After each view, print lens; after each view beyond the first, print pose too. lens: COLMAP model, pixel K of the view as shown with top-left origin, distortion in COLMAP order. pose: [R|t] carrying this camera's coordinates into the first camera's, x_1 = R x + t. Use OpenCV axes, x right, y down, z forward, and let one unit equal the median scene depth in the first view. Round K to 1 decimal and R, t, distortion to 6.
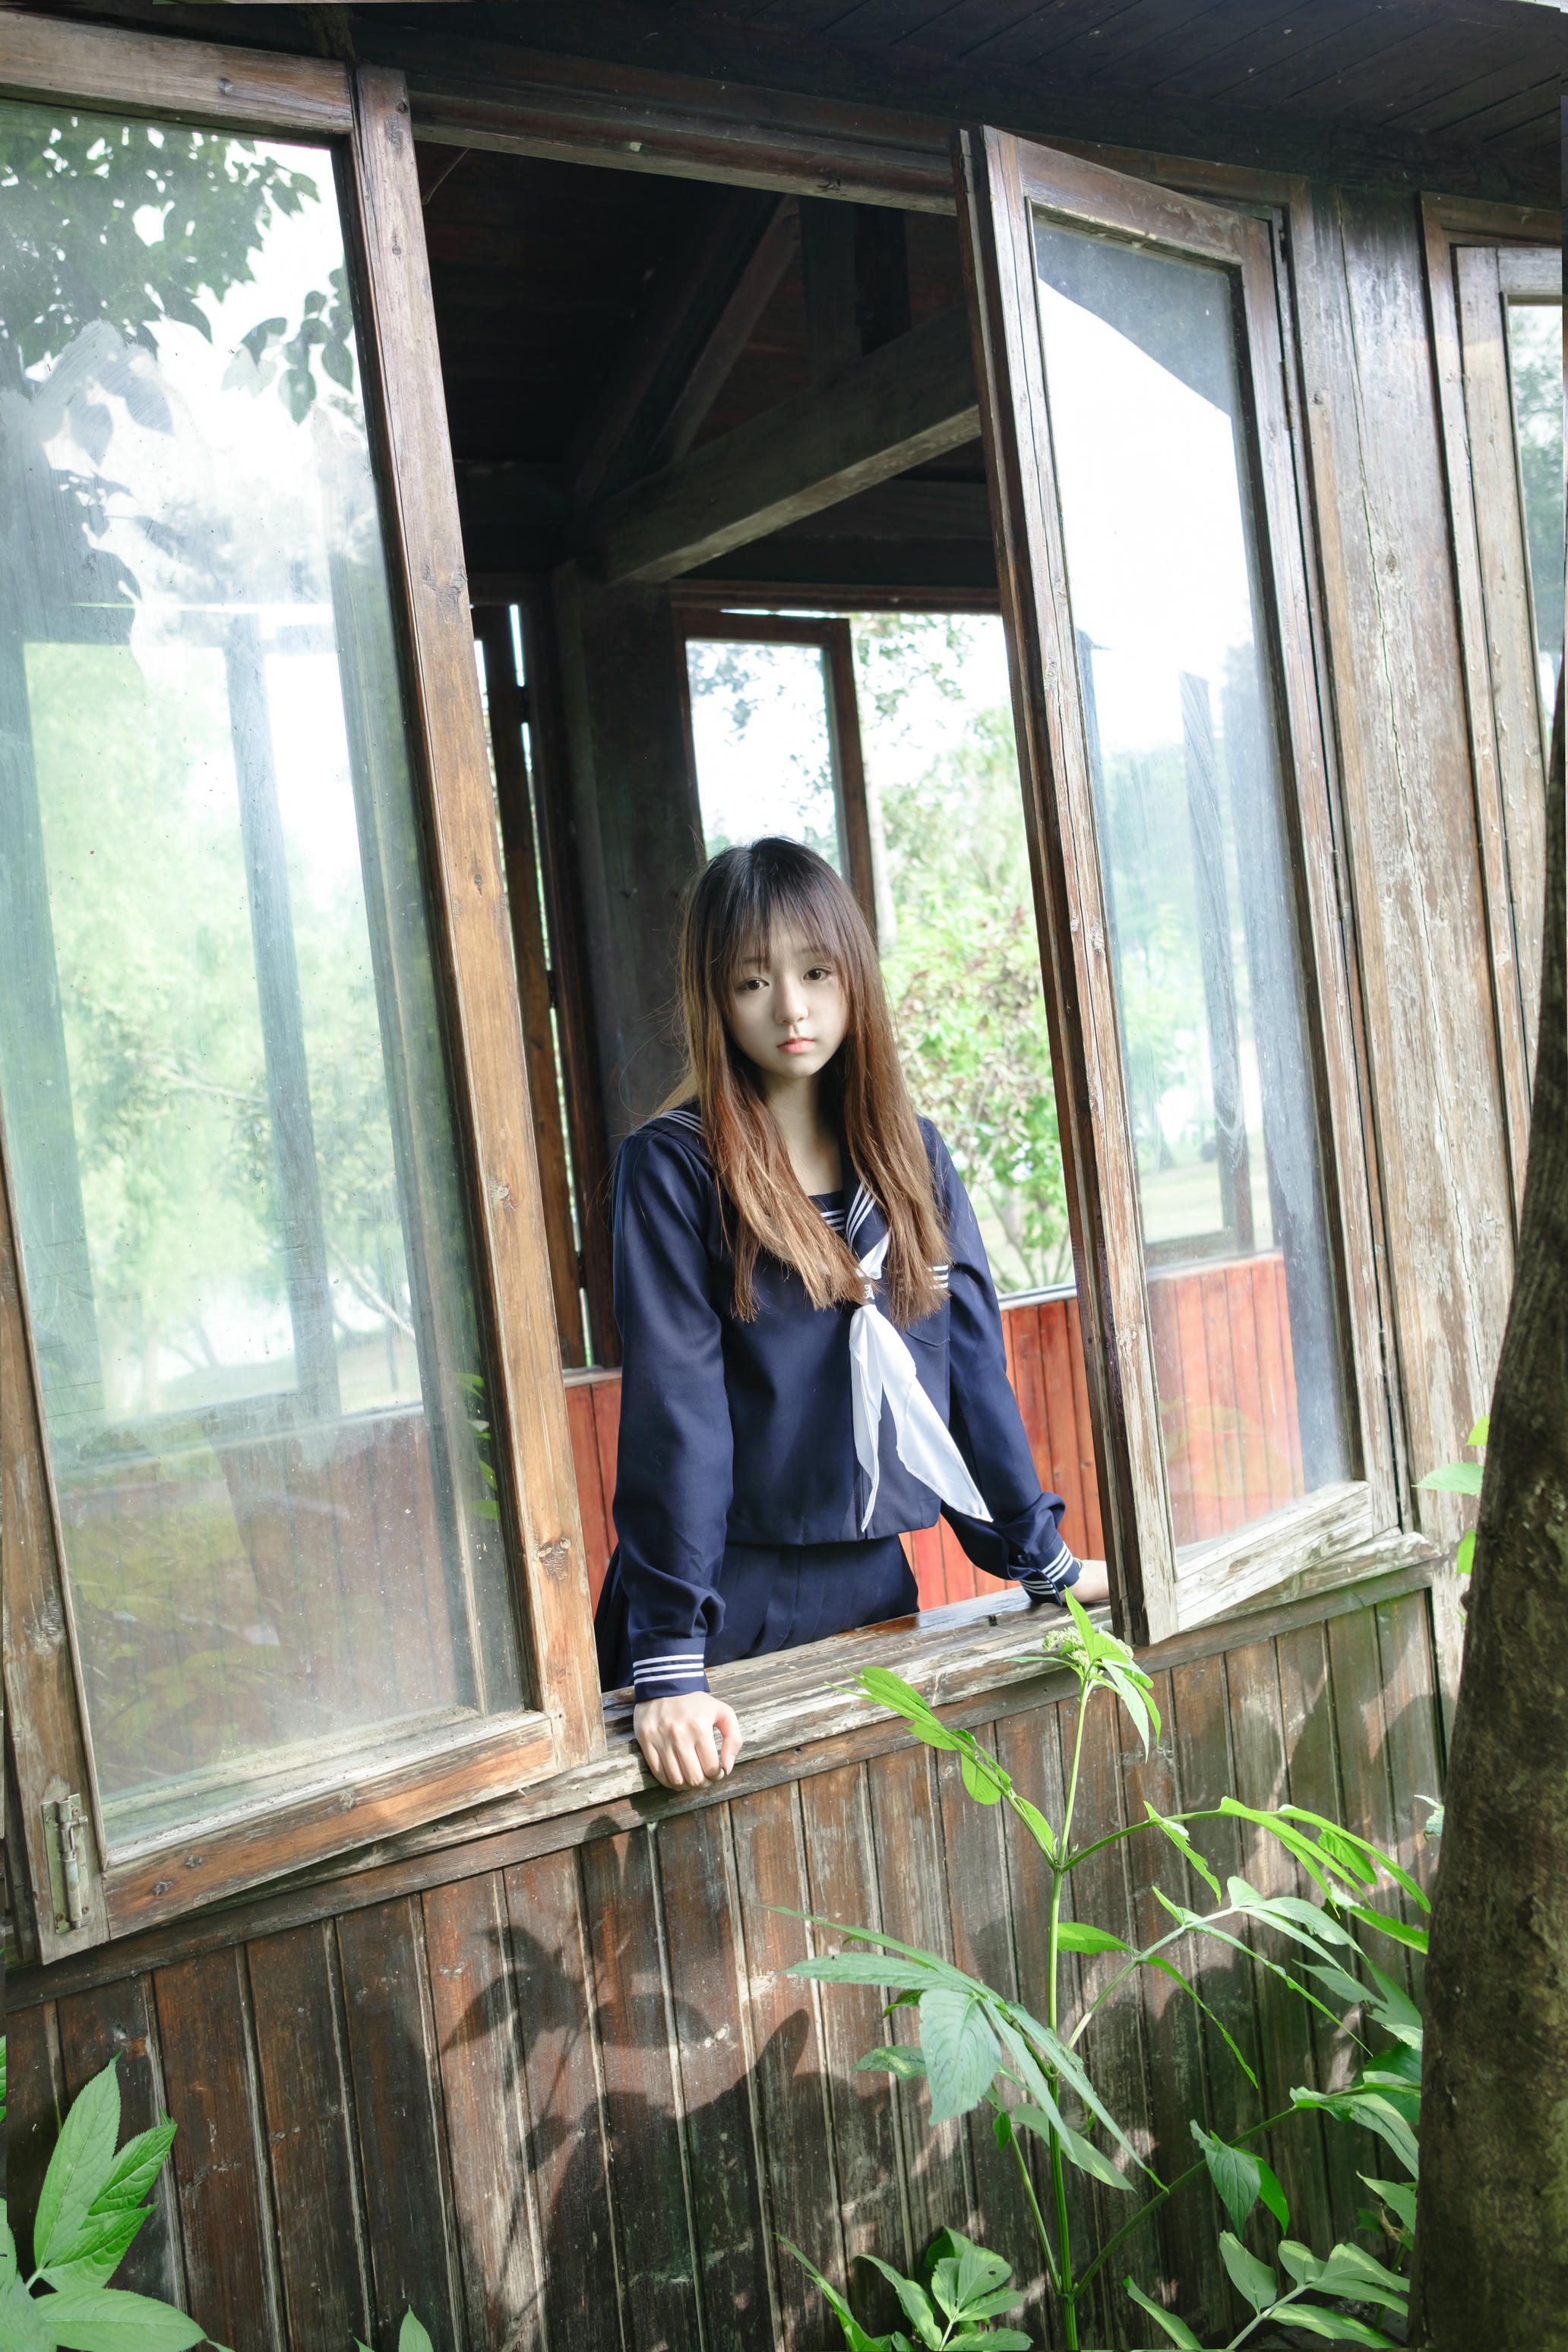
lens RADIAL K [[2213.7, 0, 782.6], [0, 2213.7, 1167.8], [0, 0, 1]] dist [0.024378, 0.000000]
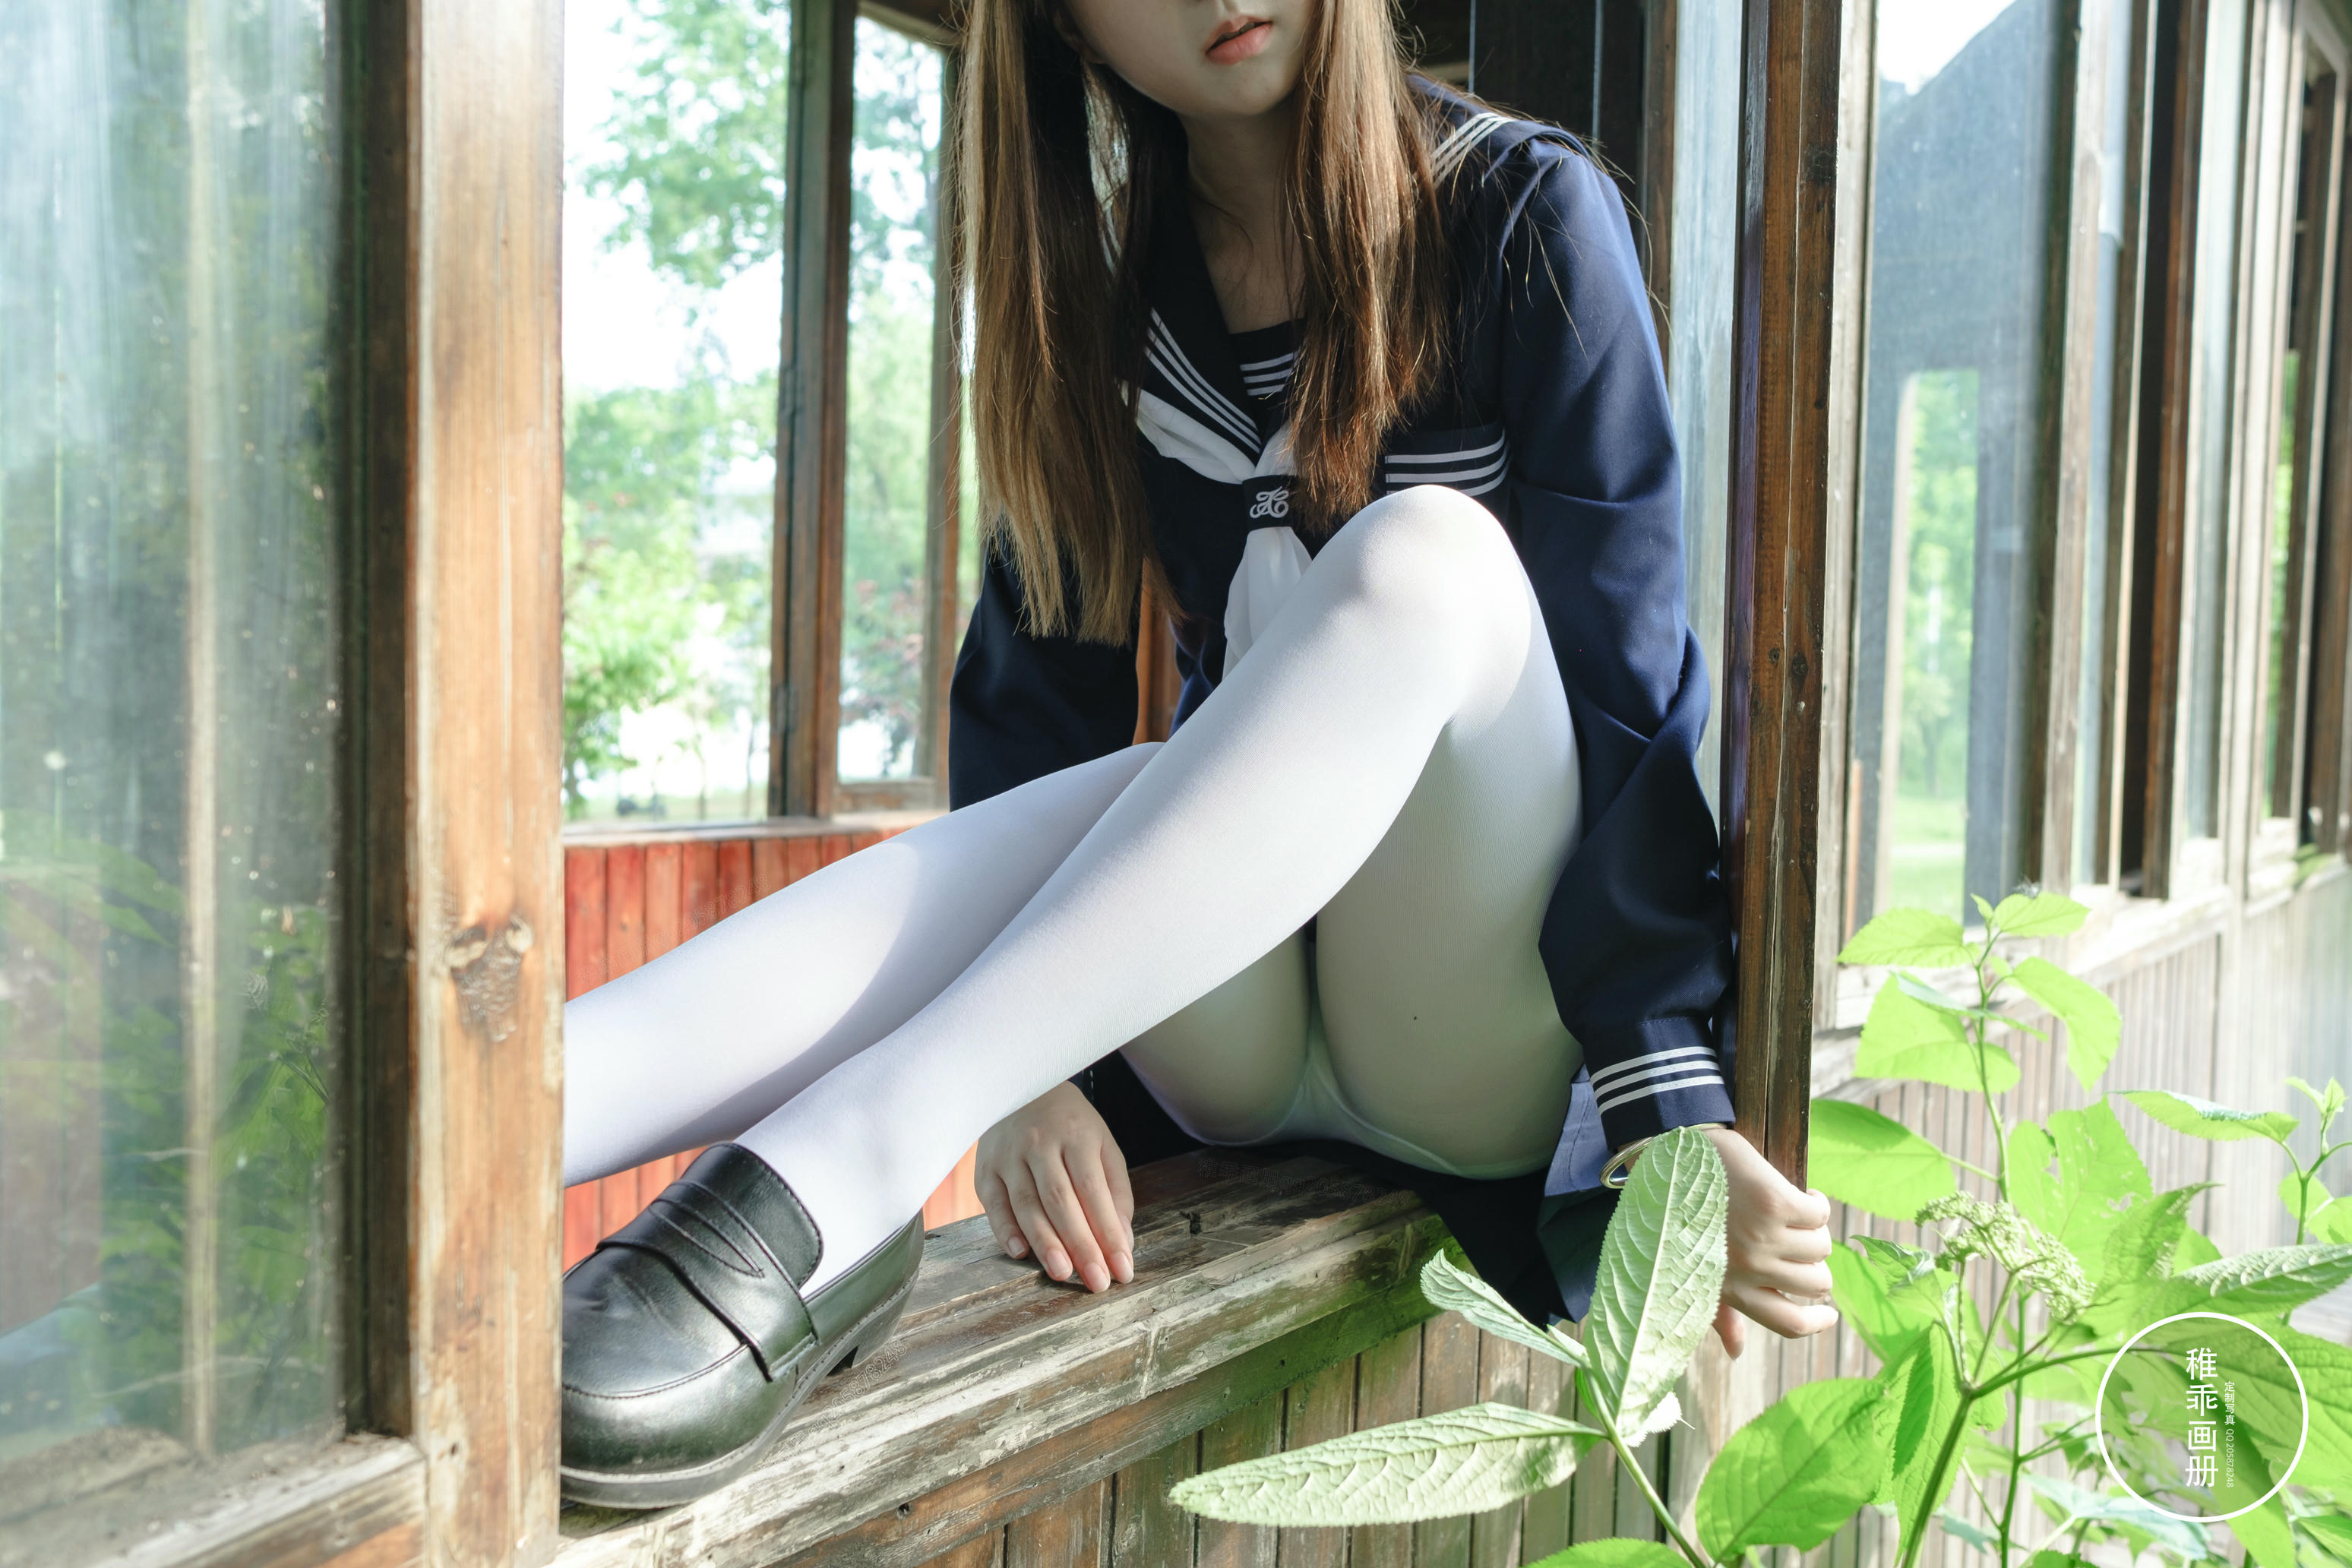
lens RADIAL K [[2213.7, 0, 1180.7], [0, 2213.7, 796.3], [0, 0, 1]] dist [0.024378, 0.000000]
pose [[0.896899, 0.100780, 0.430599, -0.142501], [-0.091332, 0.994908, -0.042617, 0.140226], [-0.432702, -0.001104, 0.901537, 0.594392]]
